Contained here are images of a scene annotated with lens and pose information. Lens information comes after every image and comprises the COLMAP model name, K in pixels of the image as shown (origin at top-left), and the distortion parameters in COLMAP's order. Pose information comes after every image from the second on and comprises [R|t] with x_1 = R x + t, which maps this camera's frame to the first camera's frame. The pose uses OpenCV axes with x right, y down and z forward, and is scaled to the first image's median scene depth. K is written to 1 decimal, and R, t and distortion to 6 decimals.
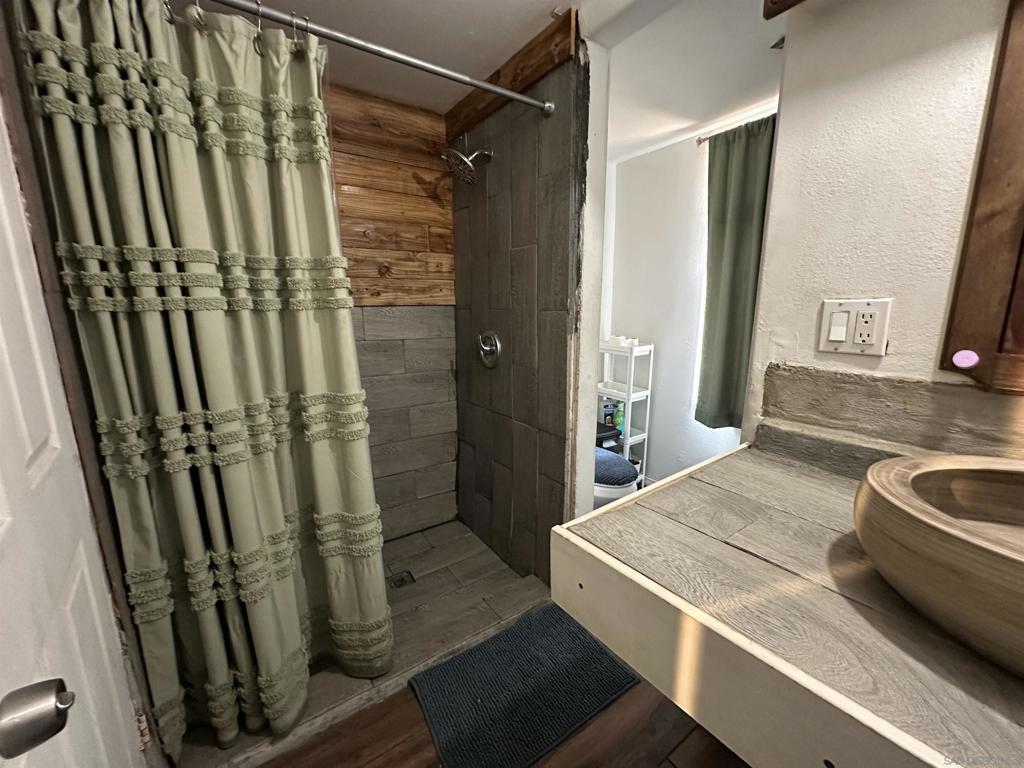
lens RADIAL K [[408.4, 0, 512.5], [0, 408.4, 385.6], [0, 0, 1]] dist [-0.006615, 0.000876]
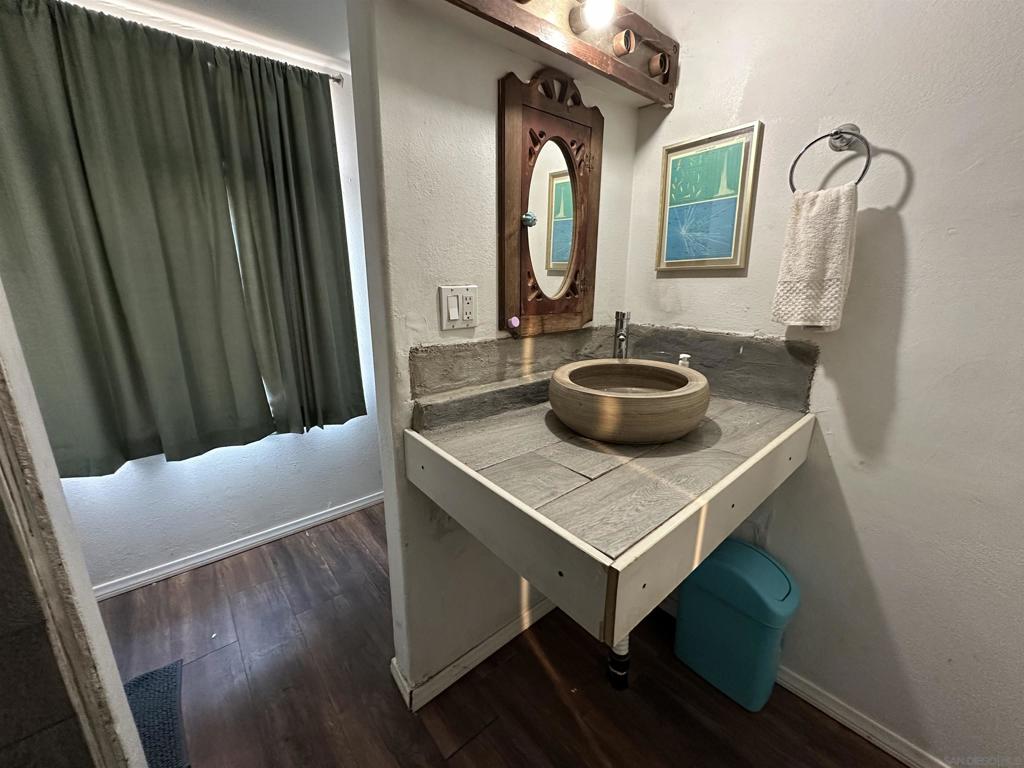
lens RADIAL K [[408.4, 0, 512.5], [0, 408.4, 385.6], [0, 0, 1]] dist [-0.006615, 0.000876]
pose [[-0.096500, -0.250893, 0.963193, -0.483265], [0.191953, 0.944852, 0.265347, -0.223845], [-0.976648, 0.210494, -0.043018, 0.955616]]
